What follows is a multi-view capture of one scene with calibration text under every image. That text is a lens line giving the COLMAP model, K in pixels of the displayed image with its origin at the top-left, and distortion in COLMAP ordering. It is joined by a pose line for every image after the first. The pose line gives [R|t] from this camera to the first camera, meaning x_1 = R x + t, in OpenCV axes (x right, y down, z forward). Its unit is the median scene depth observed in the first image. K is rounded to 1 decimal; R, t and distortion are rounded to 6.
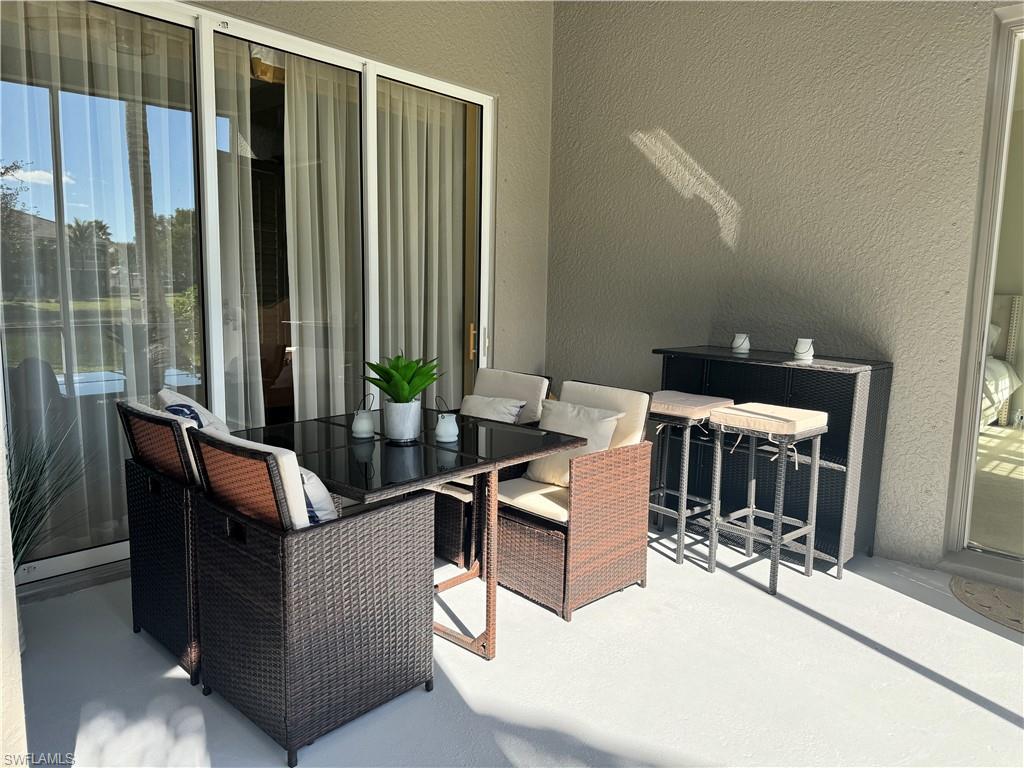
lens RADIAL K [[729.3, 0, 513.3], [0, 729.3, 389.6], [0, 0, 1]] dist [0.005737, -0.025128]
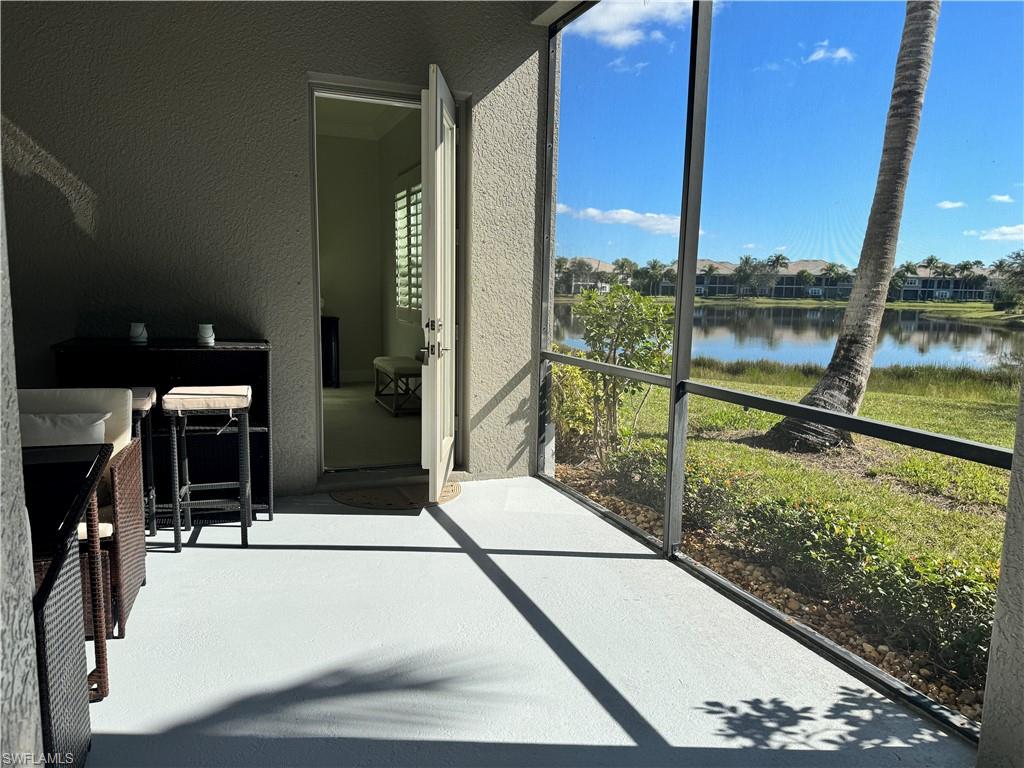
lens RADIAL K [[729.3, 0, 513.3], [0, 729.3, 389.6], [0, 0, 1]] dist [0.005737, -0.025128]
pose [[0.392930, -0.136241, 0.909420, -0.454708], [0.107820, 0.988968, 0.101573, -0.034430], [-0.913226, 0.058142, 0.403285, 0.127282]]
